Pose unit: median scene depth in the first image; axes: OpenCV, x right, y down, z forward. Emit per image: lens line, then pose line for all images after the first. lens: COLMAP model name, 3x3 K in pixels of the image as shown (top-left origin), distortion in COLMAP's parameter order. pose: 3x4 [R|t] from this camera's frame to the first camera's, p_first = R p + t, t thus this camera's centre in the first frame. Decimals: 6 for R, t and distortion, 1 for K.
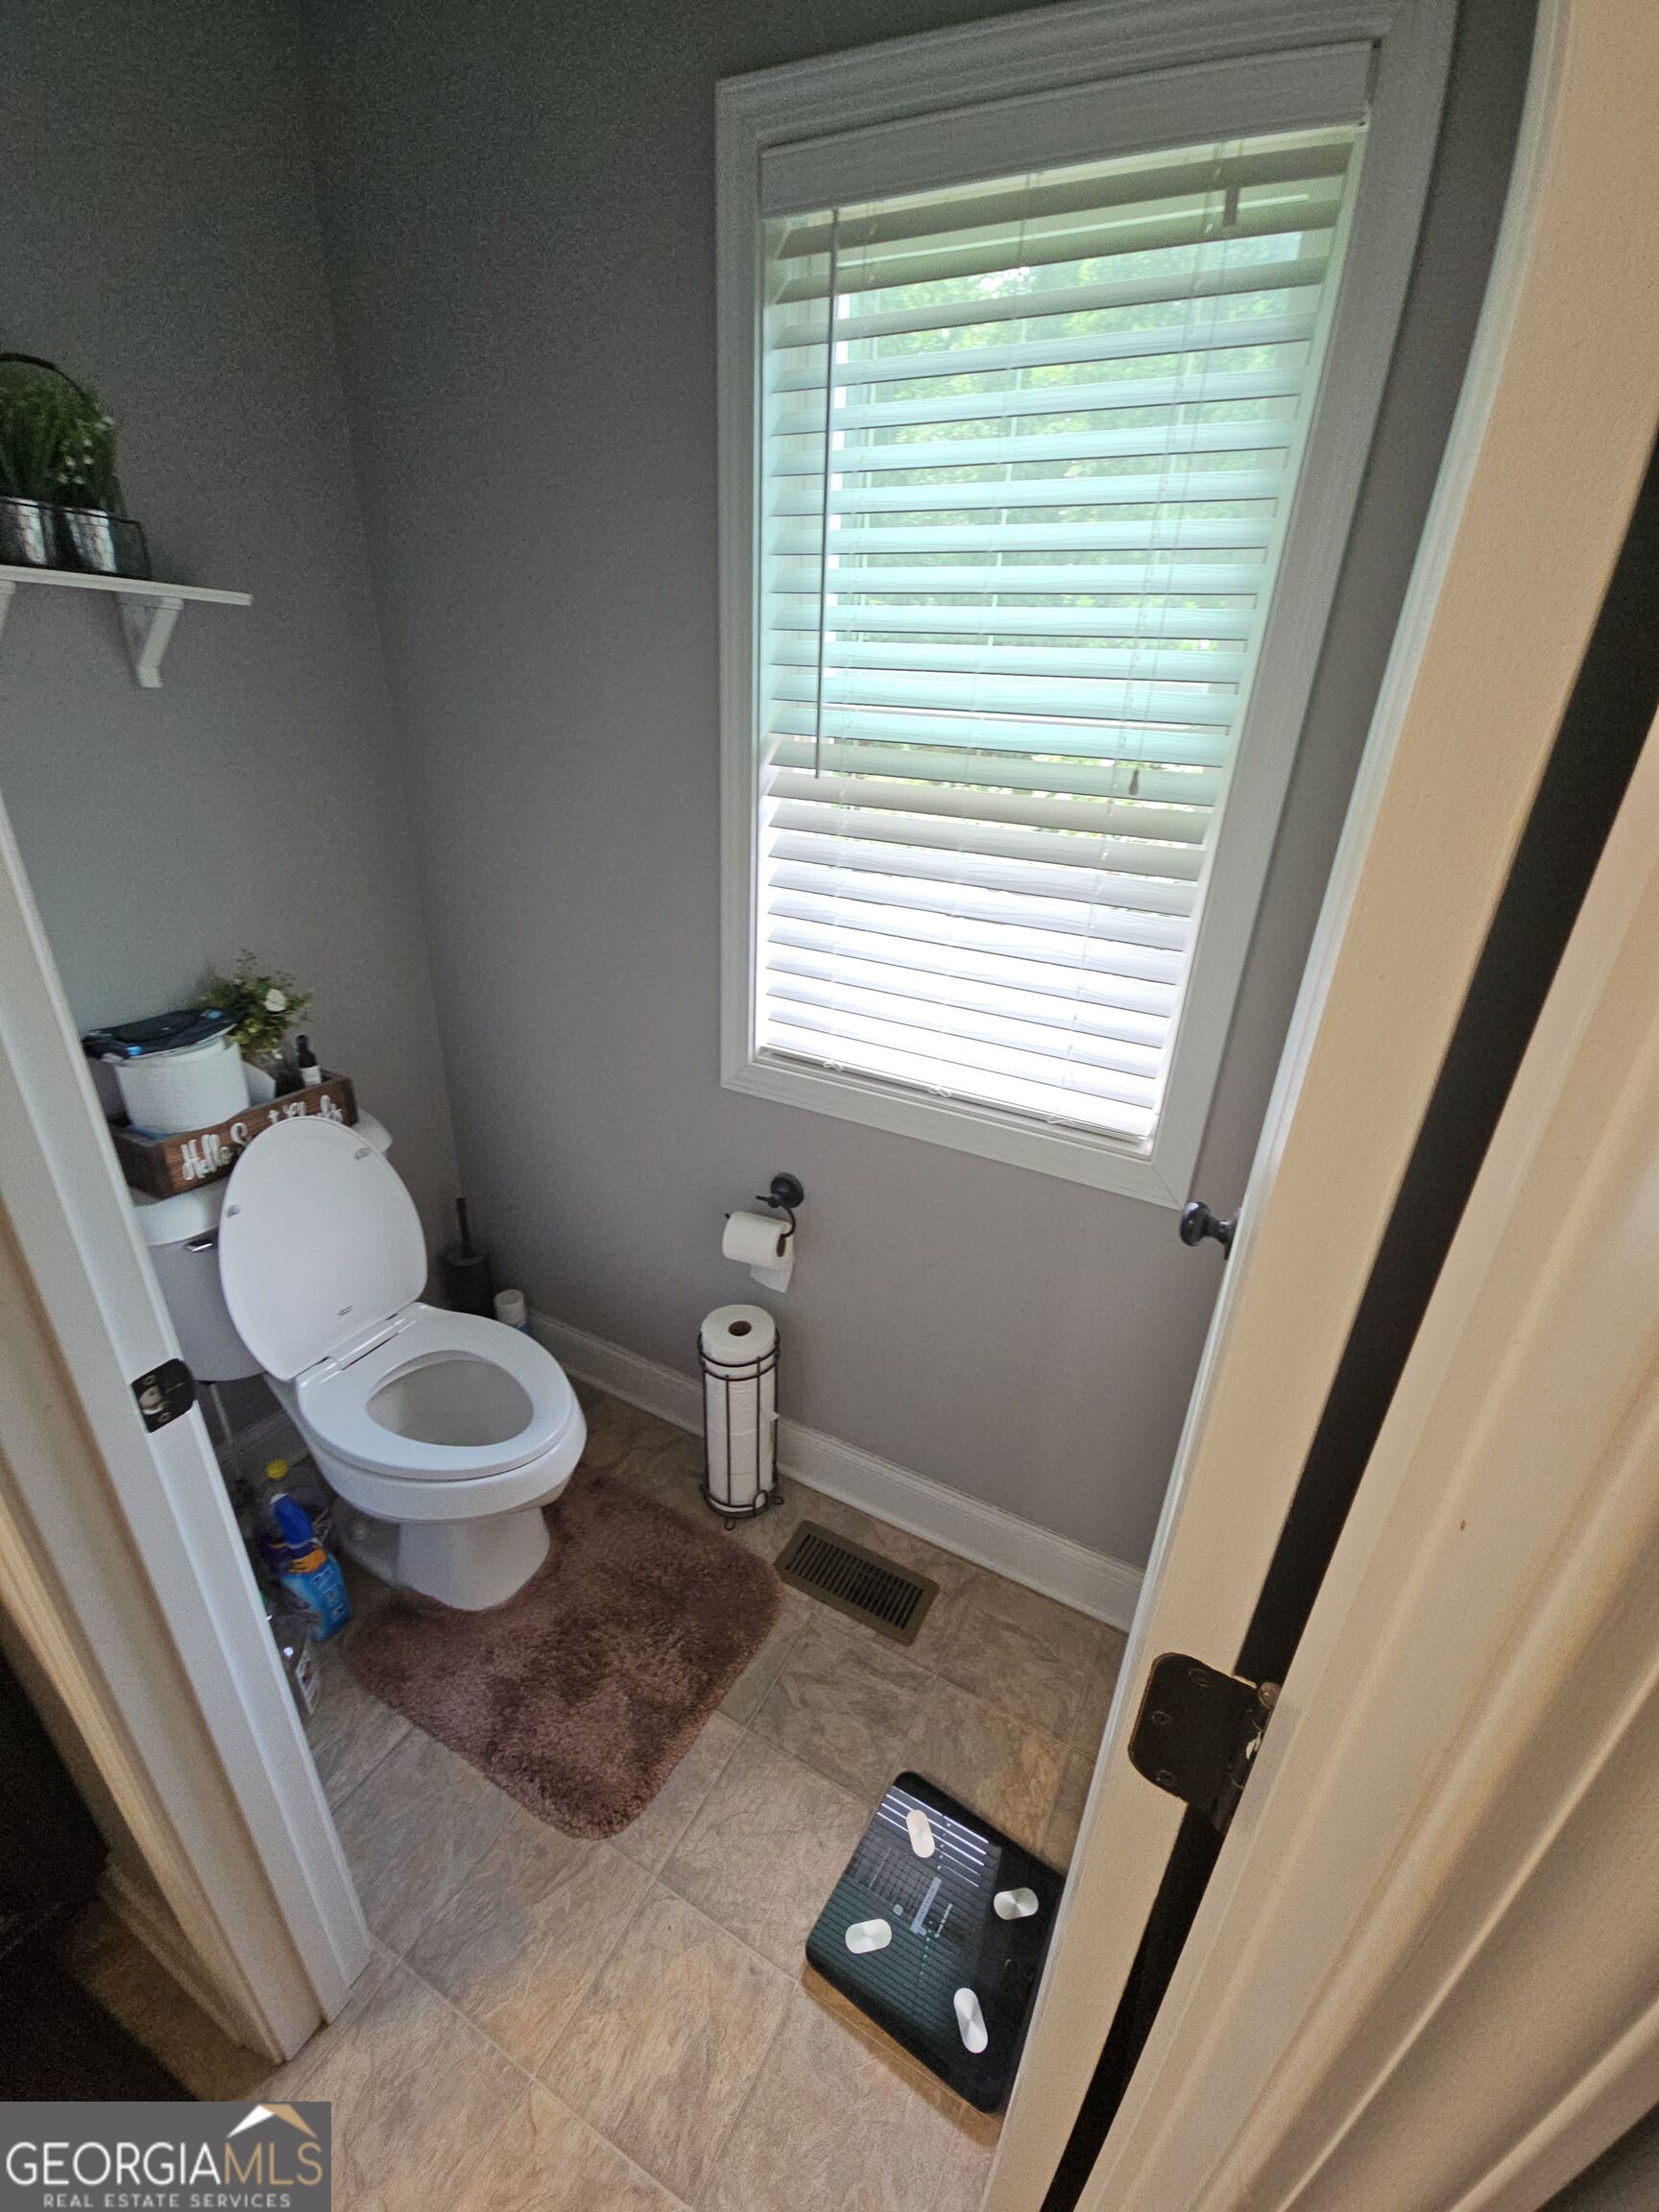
lens RADIAL K [[912.7, 0, 824.5], [0, 912.7, 1104.2], [0, 0, 1]] dist [0.000020, -0.005365]
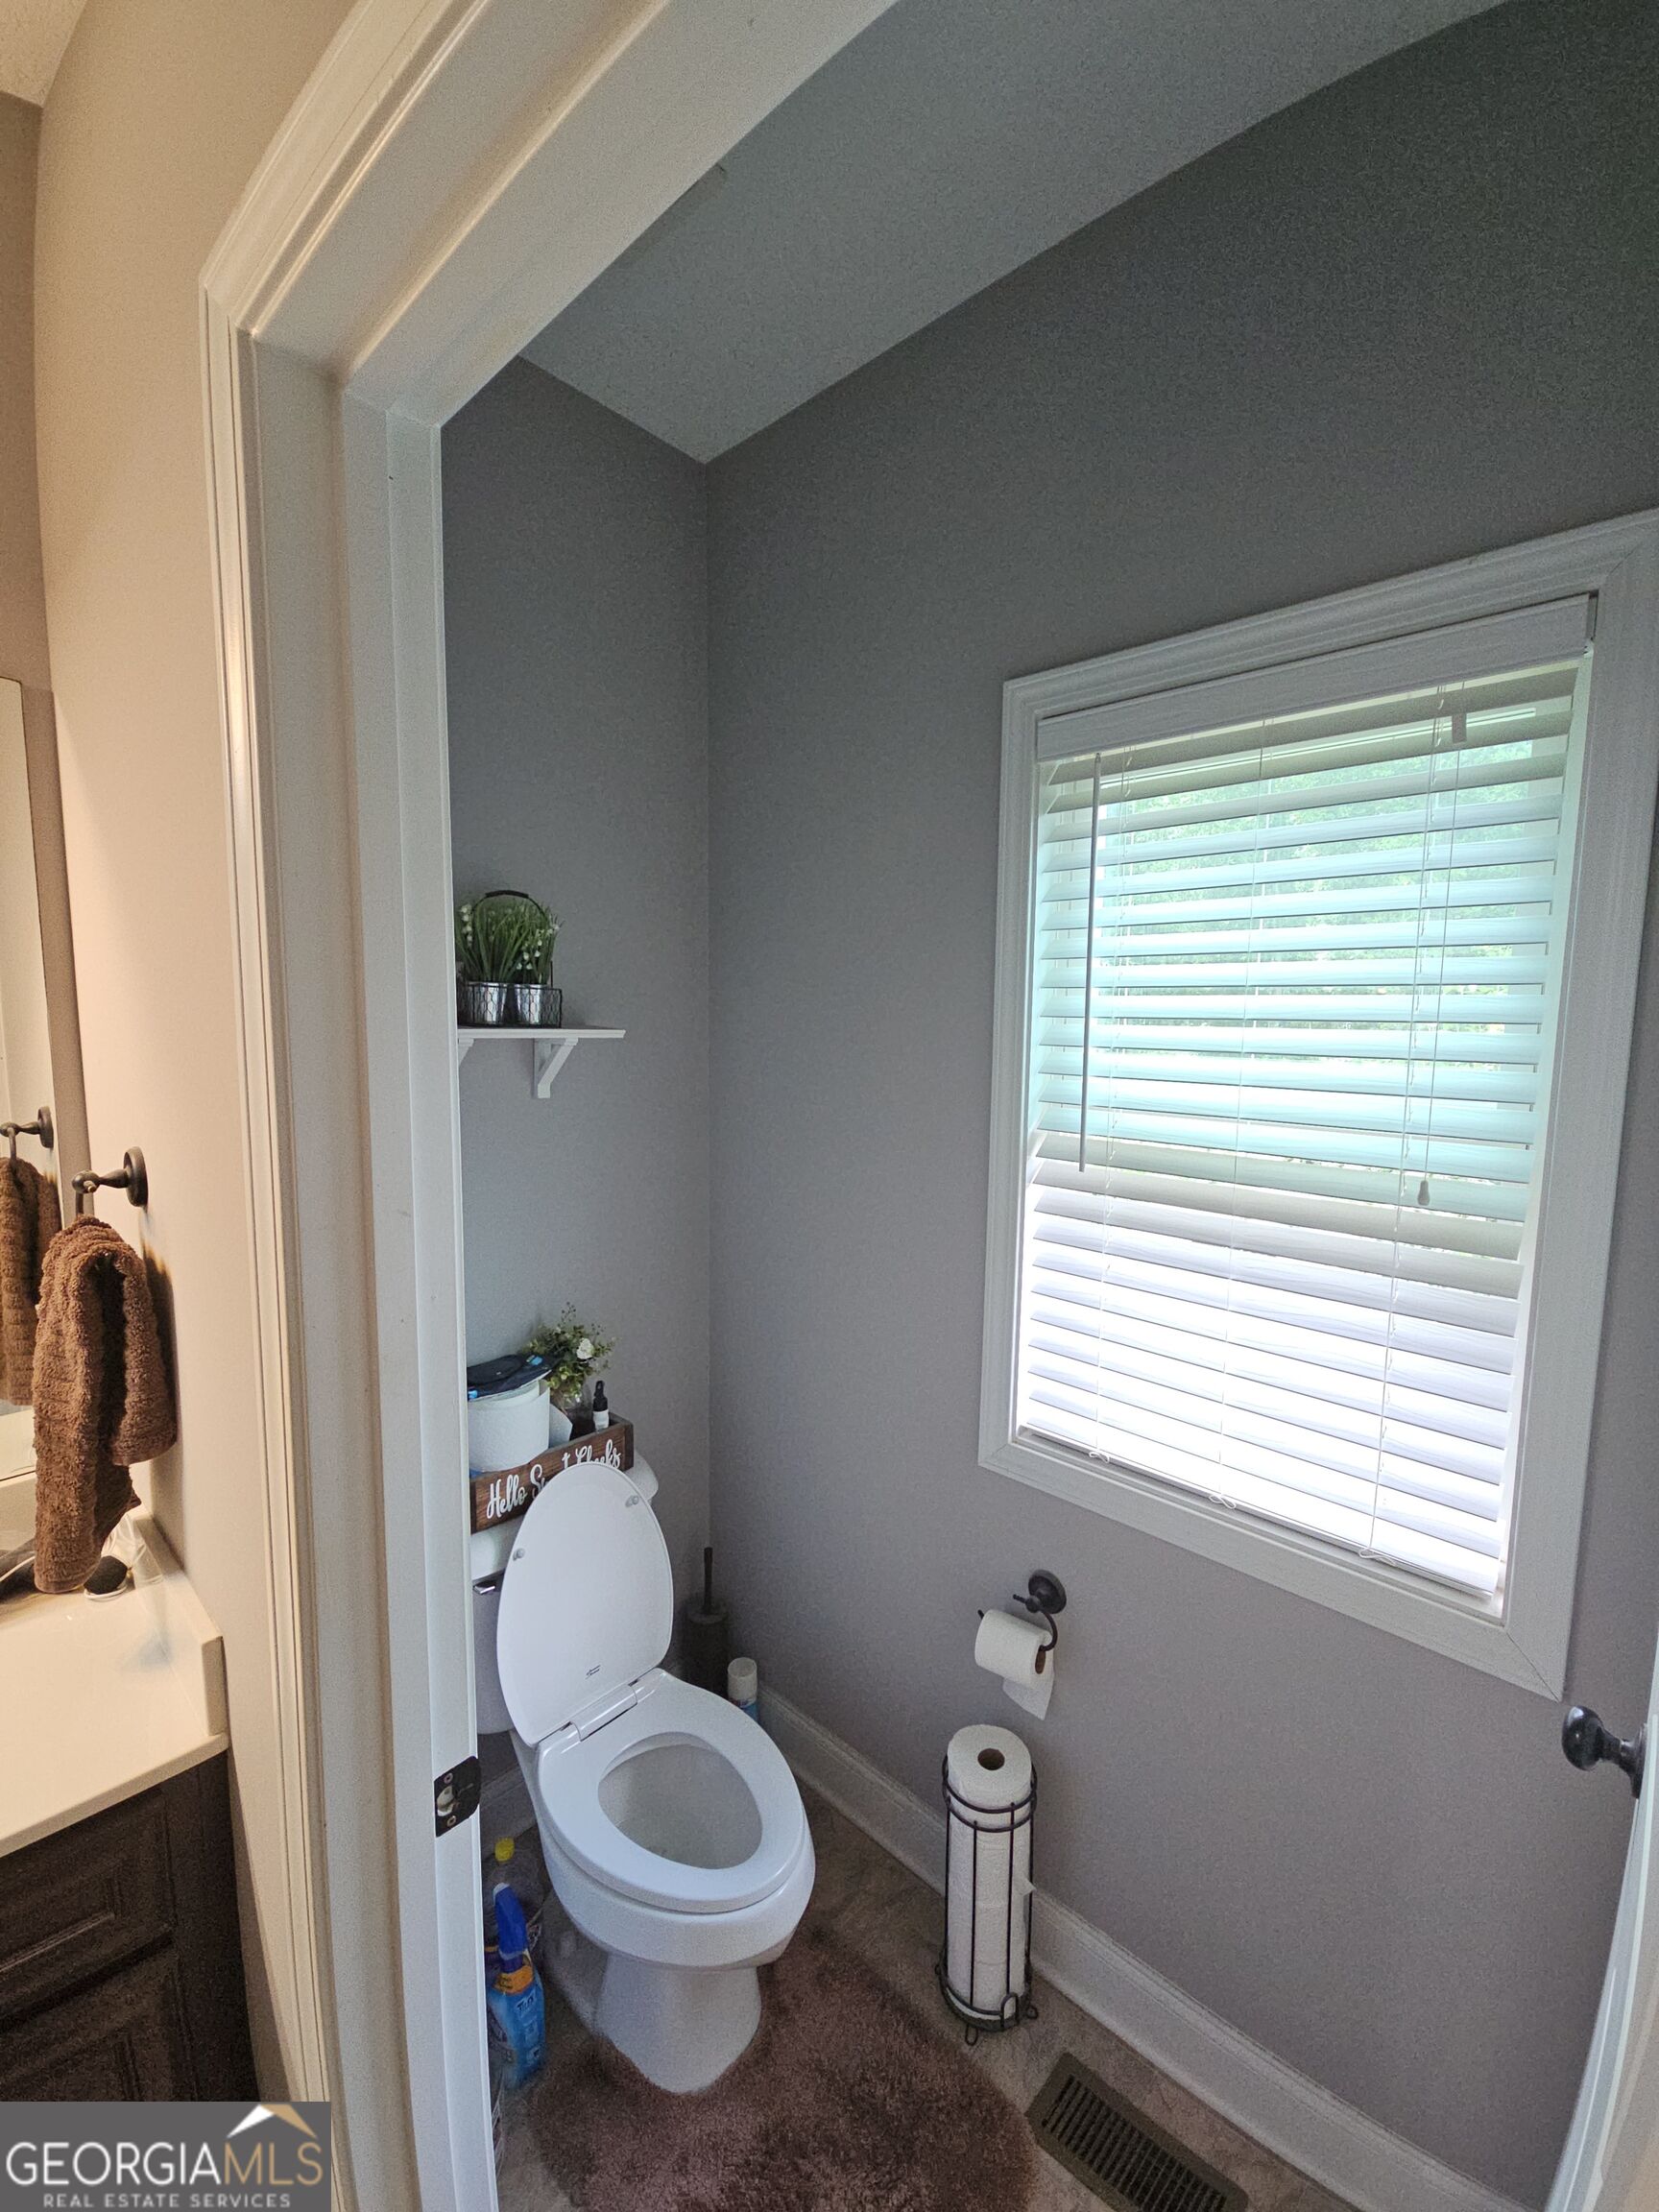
lens RADIAL K [[912.7, 0, 809.5], [0, 912.7, 1060.2], [0, 0, 1]] dist [0.000020, -0.005365]
pose [[0.965670, -0.004577, -0.259731, -0.037170], [-0.084130, 0.940447, -0.329366, -0.101368], [0.245771, 0.339910, 0.907776, -0.082448]]
